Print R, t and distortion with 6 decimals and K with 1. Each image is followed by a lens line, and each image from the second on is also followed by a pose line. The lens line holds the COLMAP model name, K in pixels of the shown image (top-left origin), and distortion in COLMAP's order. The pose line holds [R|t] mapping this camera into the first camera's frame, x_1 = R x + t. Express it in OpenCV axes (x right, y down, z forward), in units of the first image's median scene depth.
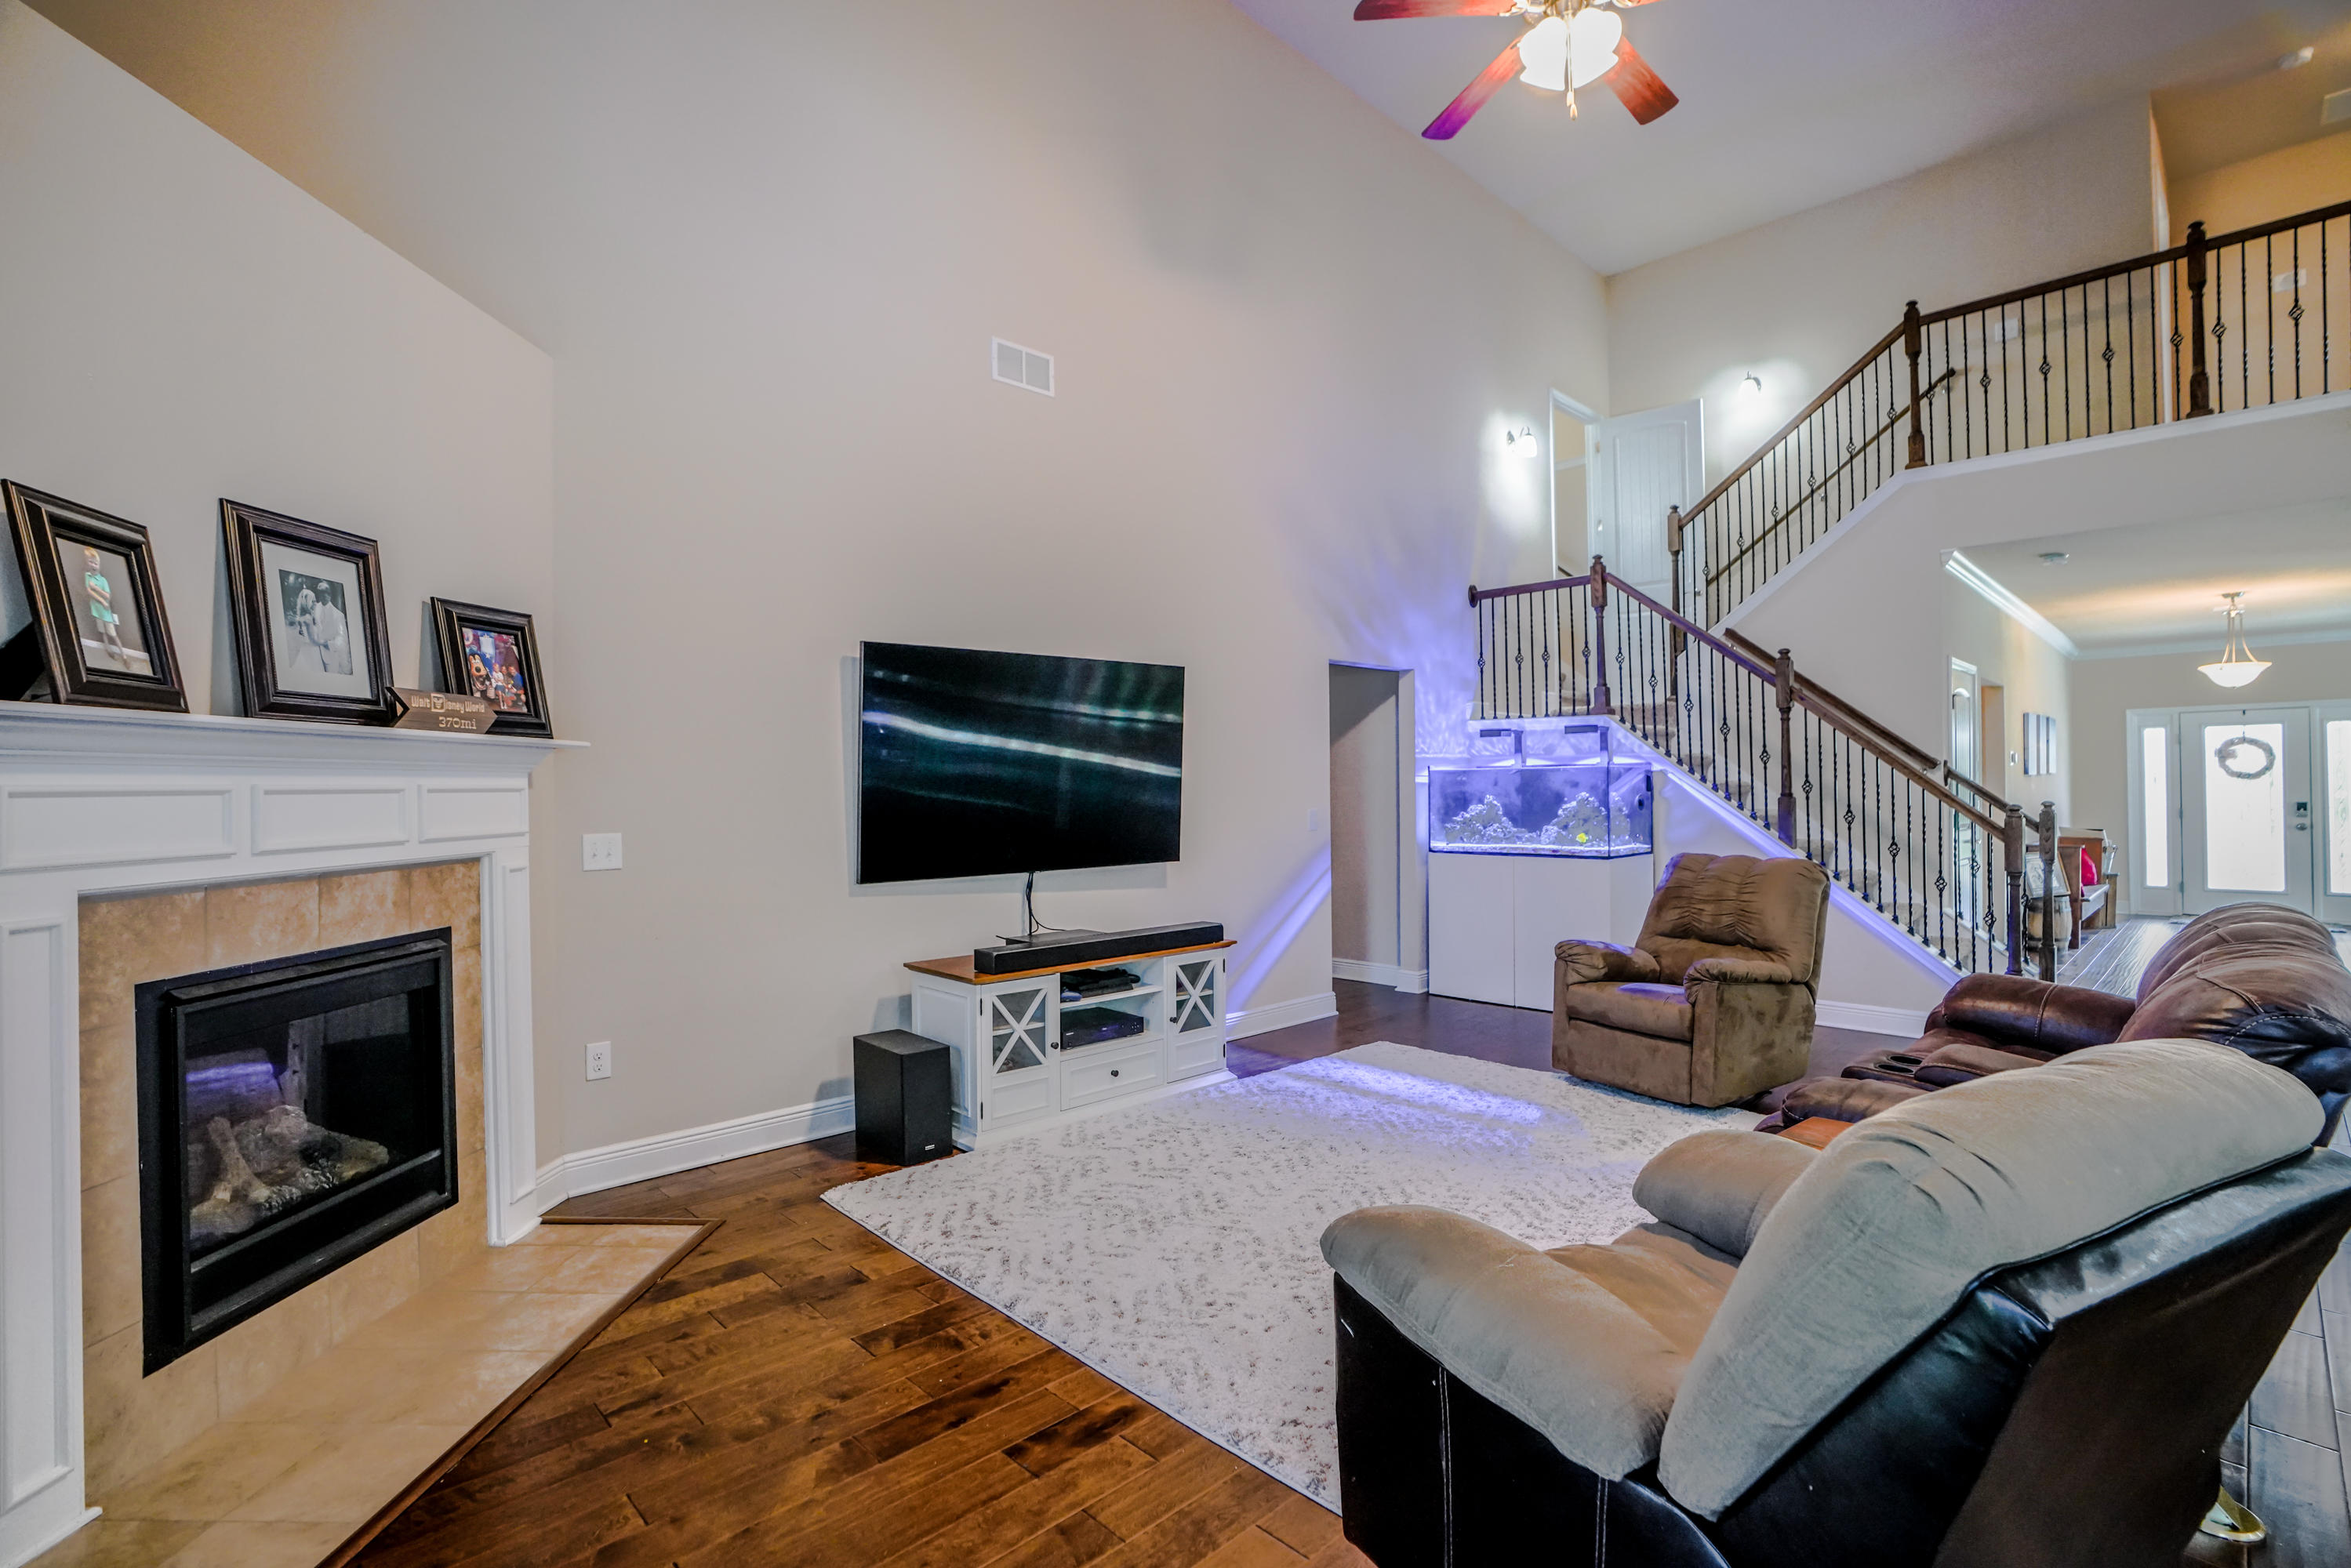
lens RADIAL K [[1087.8, 0, 1179.3], [0, 1087.8, 783.7], [0, 0, 1]] dist [-0.064460, 0.024291]
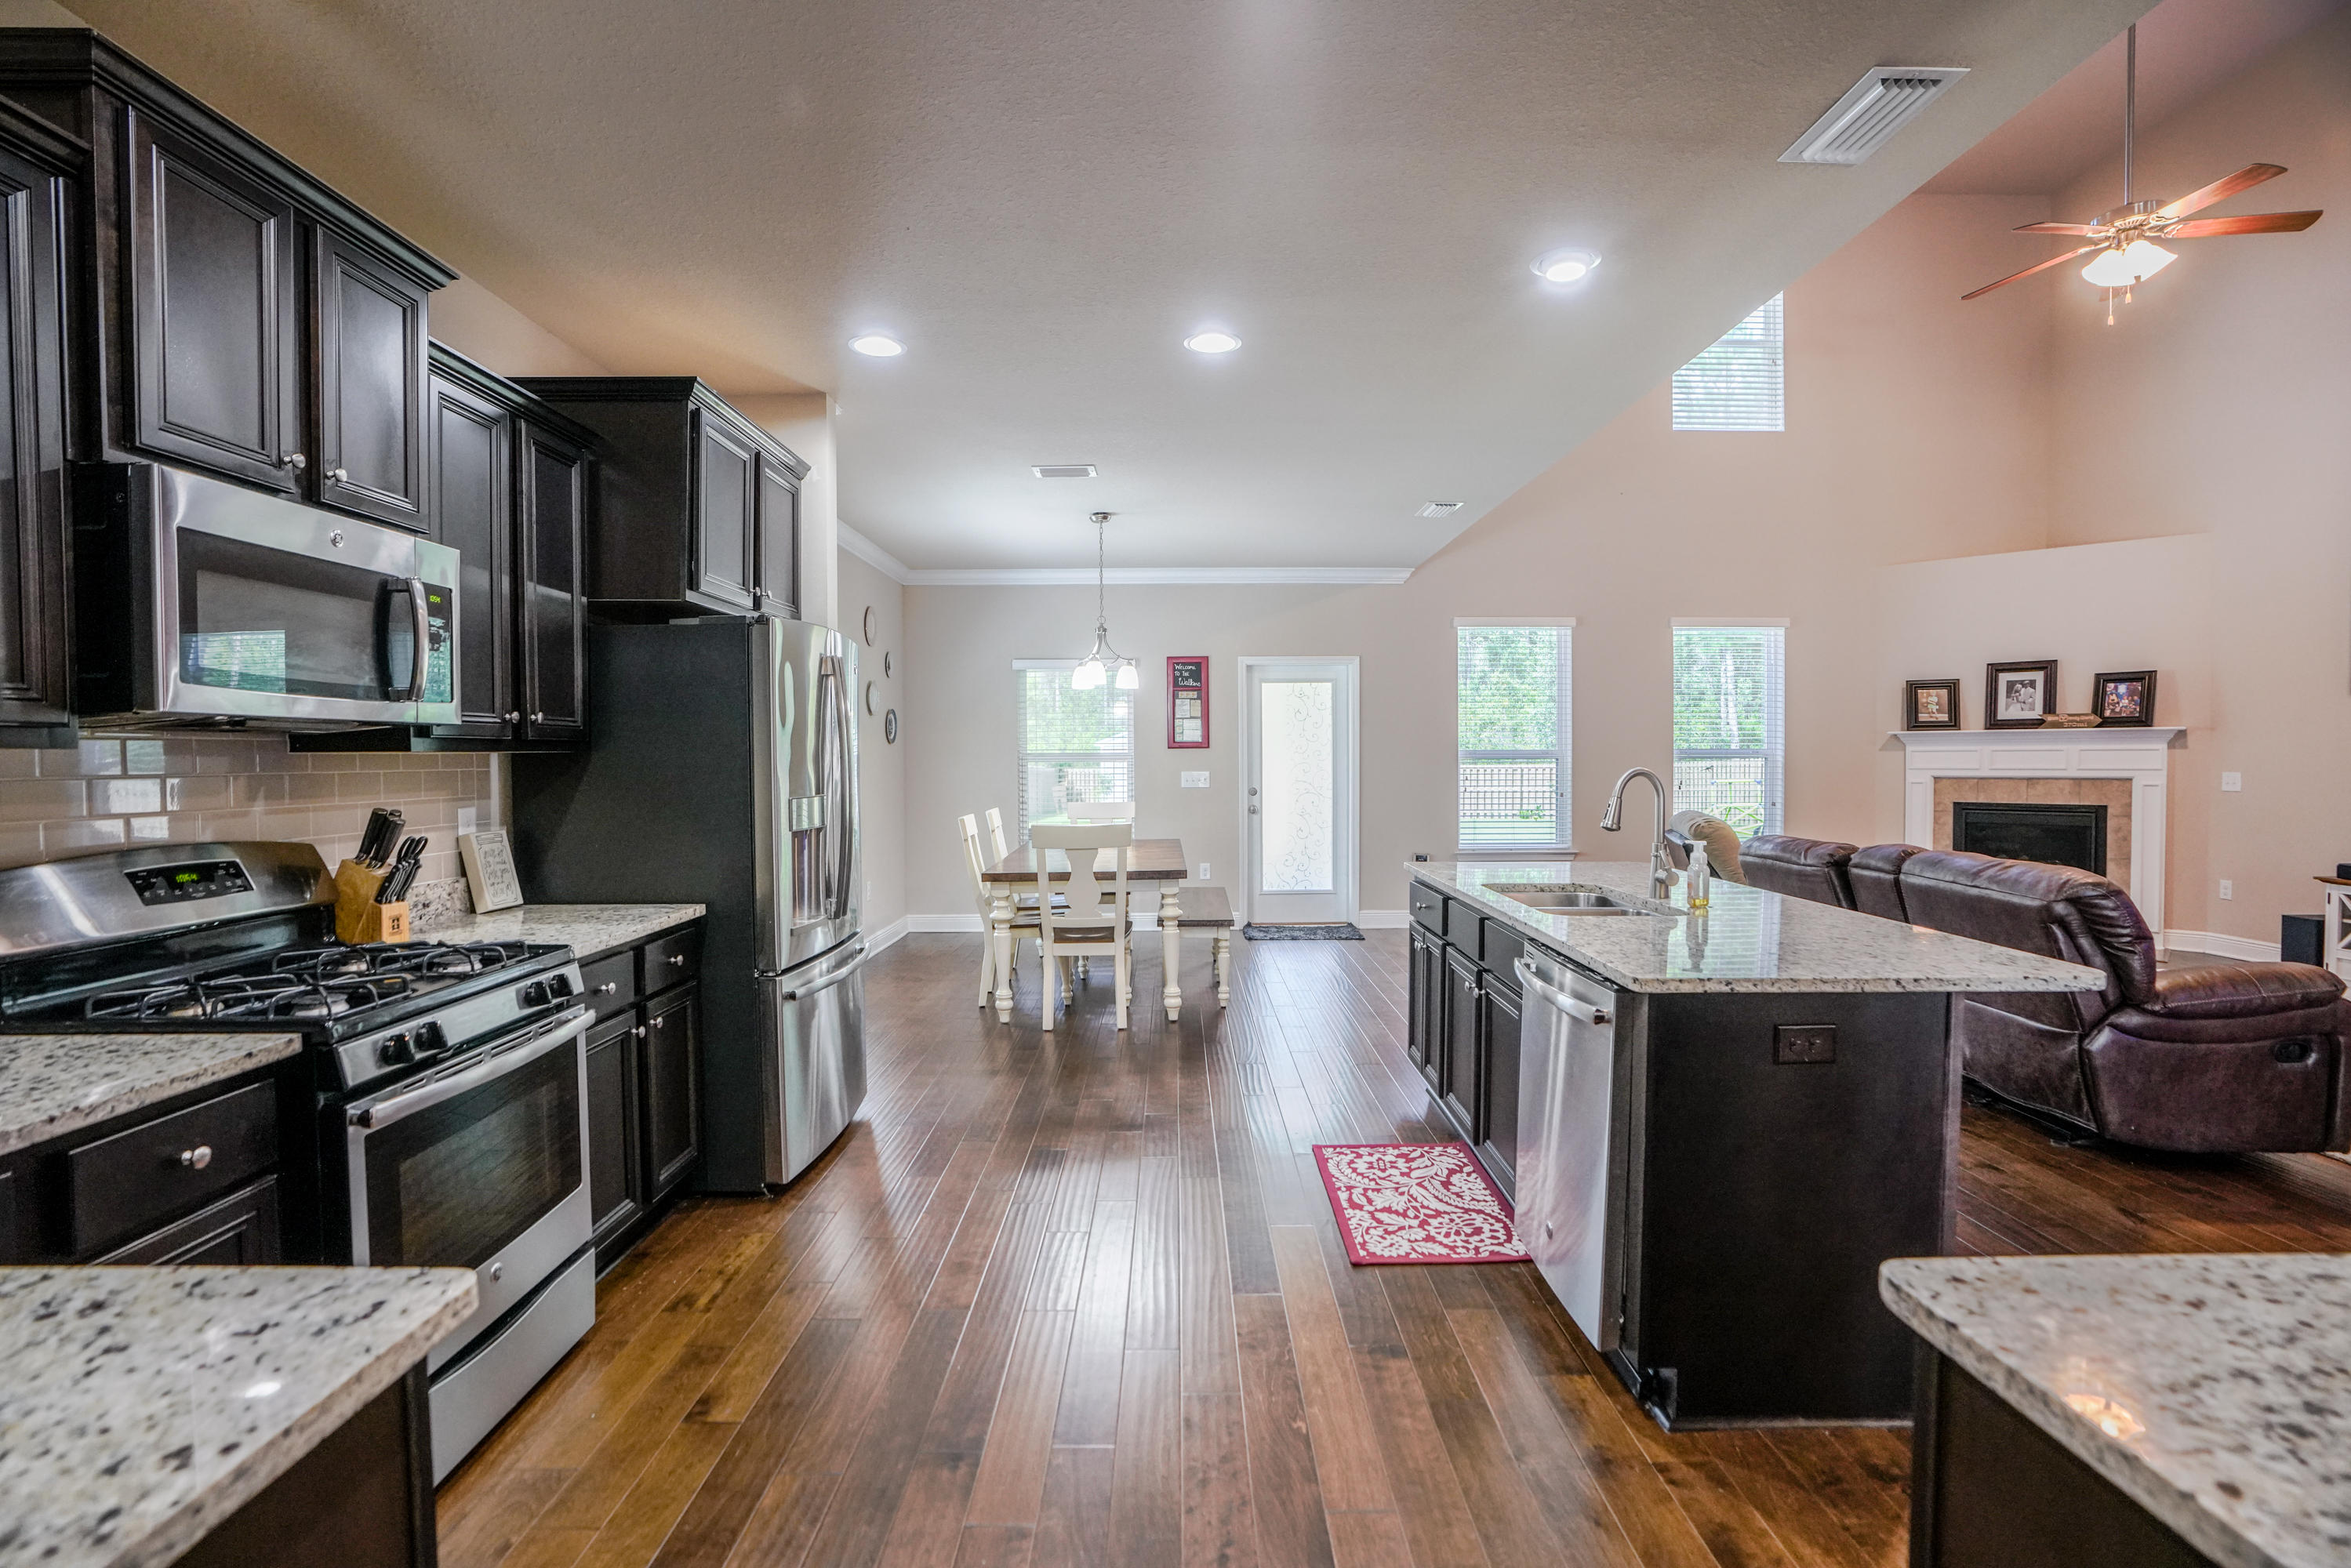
lens RADIAL K [[1093.7, 0, 1172.8], [0, 1093.7, 785.2], [0, 0, 1]] dist [-0.068555, 0.028792]
pose [[-0.696807, 0.033181, -0.716491, 1.851252], [0.015274, 0.999389, 0.031428, -0.015833], [0.717096, 0.010956, -0.696888, 0.825265]]
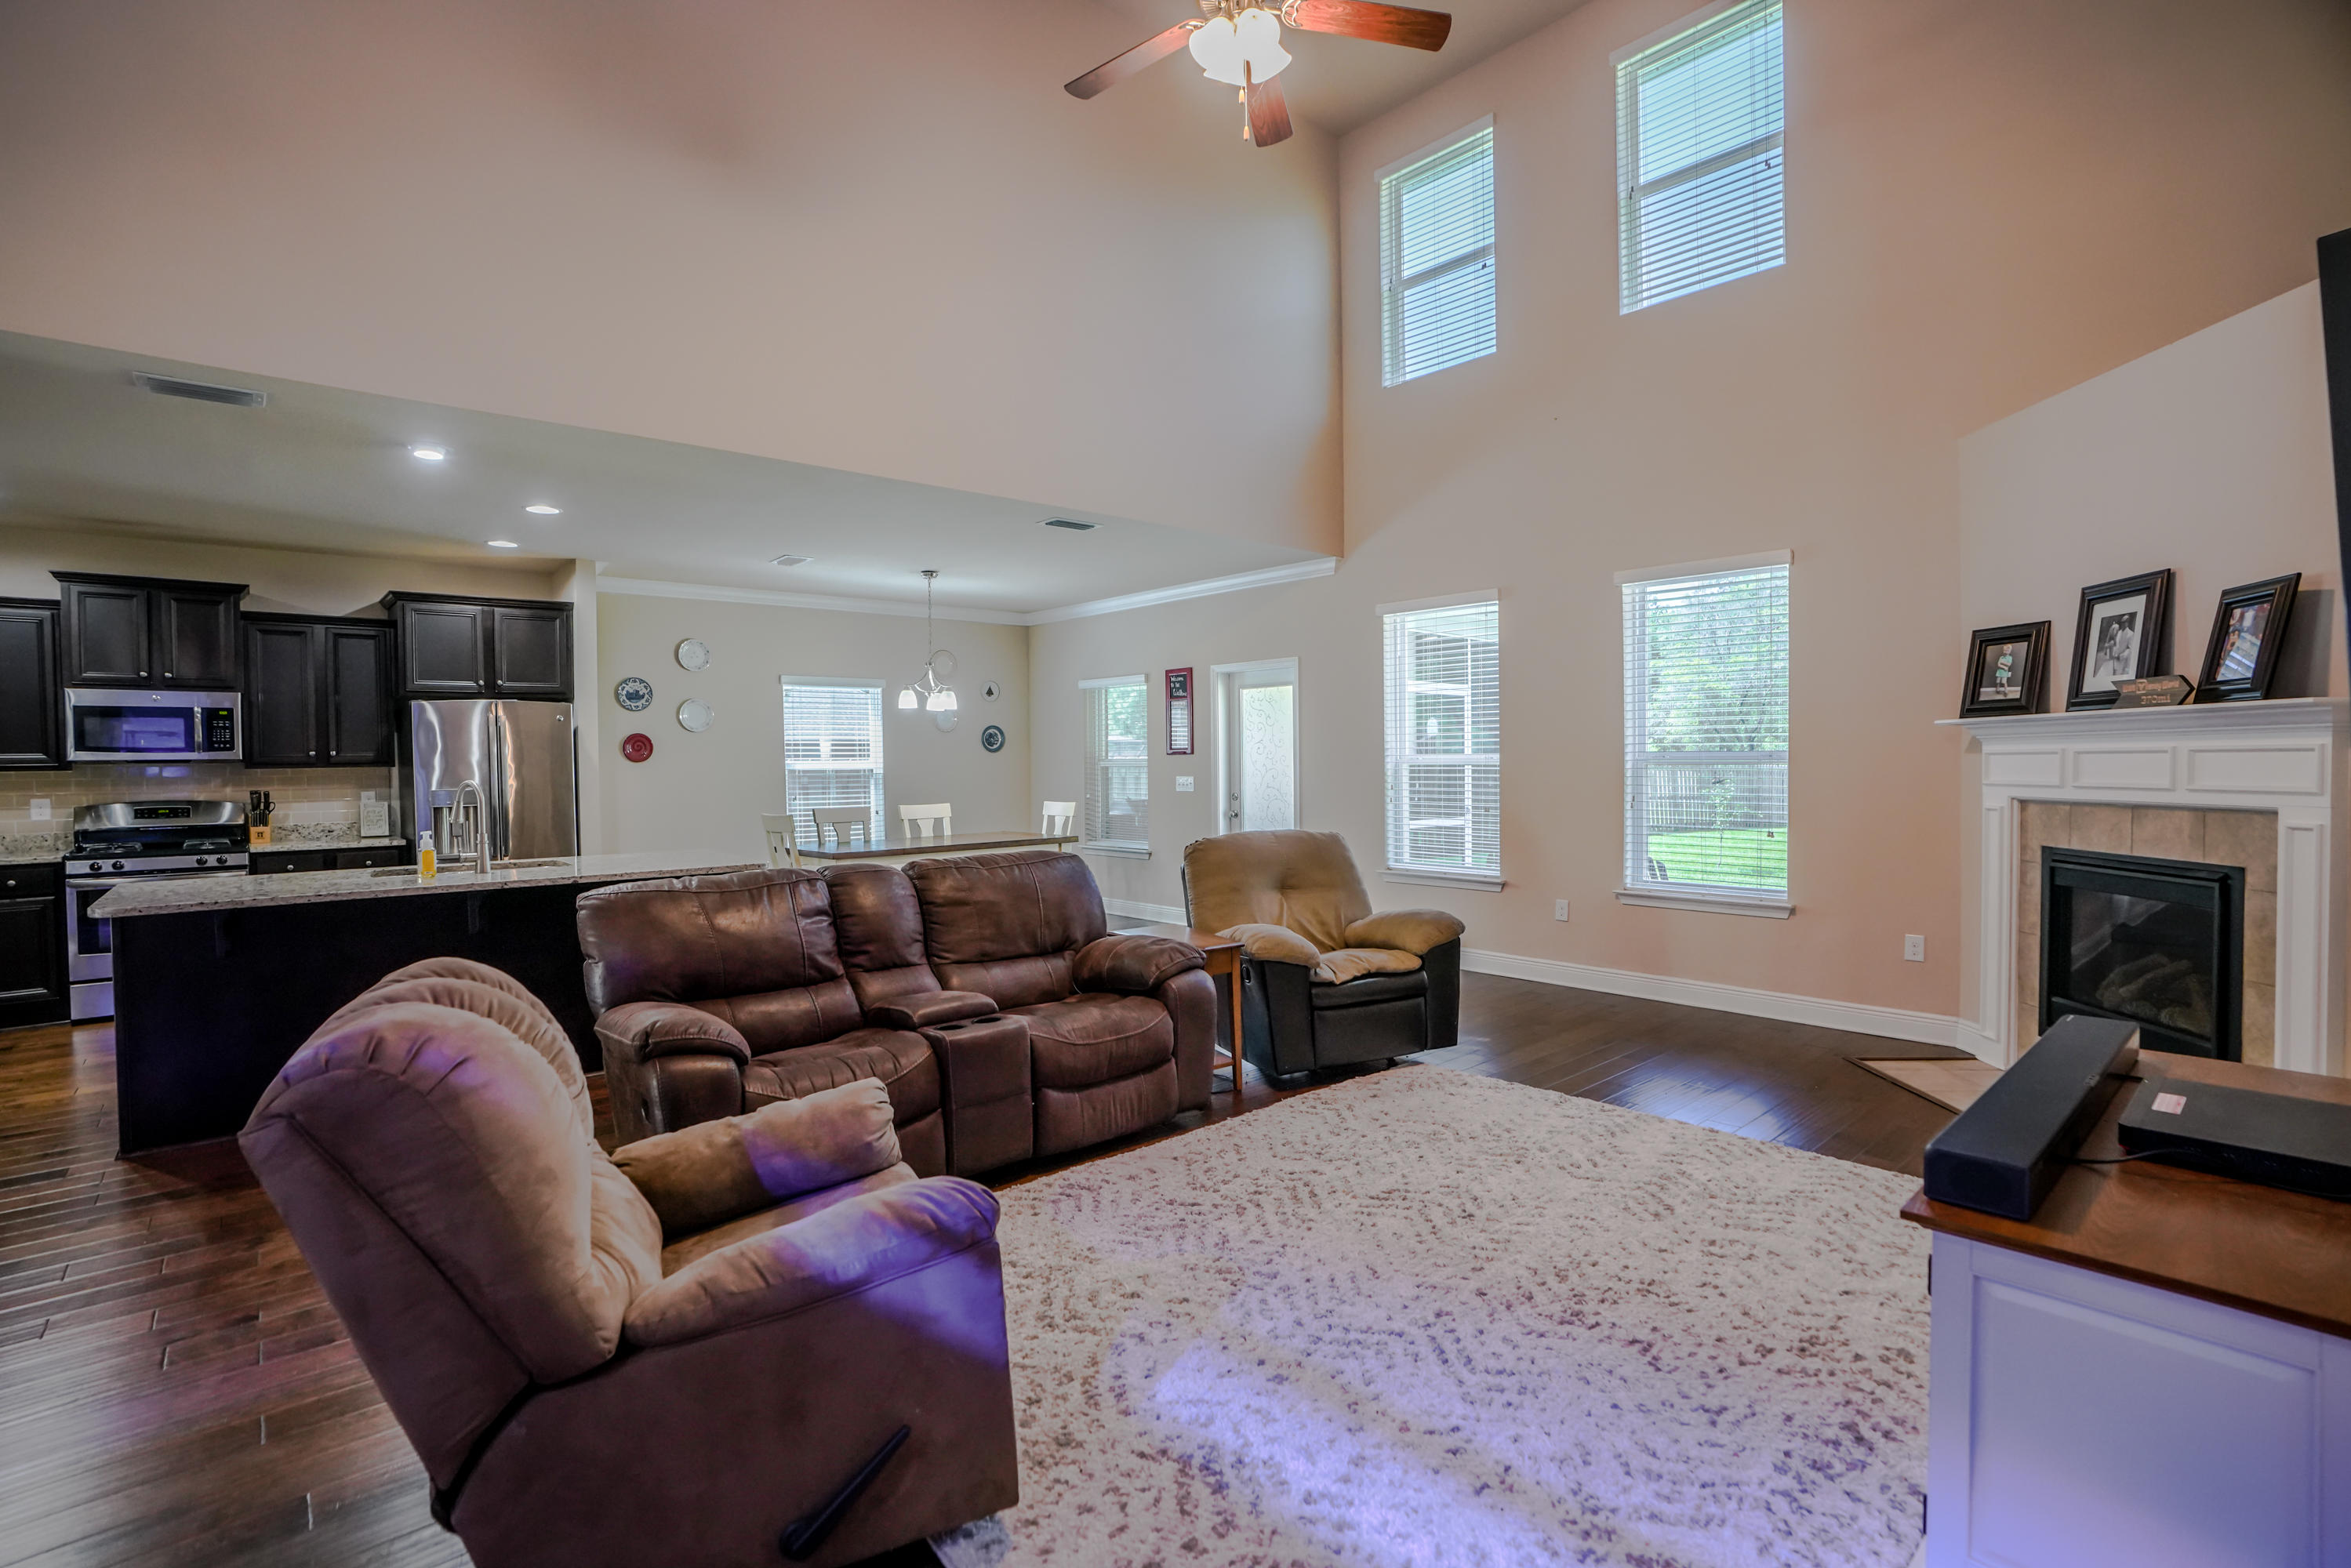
lens RADIAL K [[1087.8, 0, 1179.3], [0, 1087.8, 783.7], [0, 0, 1]] dist [-0.064460, 0.024291]
pose [[-0.998859, 0.019719, 0.043492, 0.307745], [0.020547, 0.999615, 0.018659, -0.001832], [-0.043107, 0.019532, -0.998880, 1.576796]]
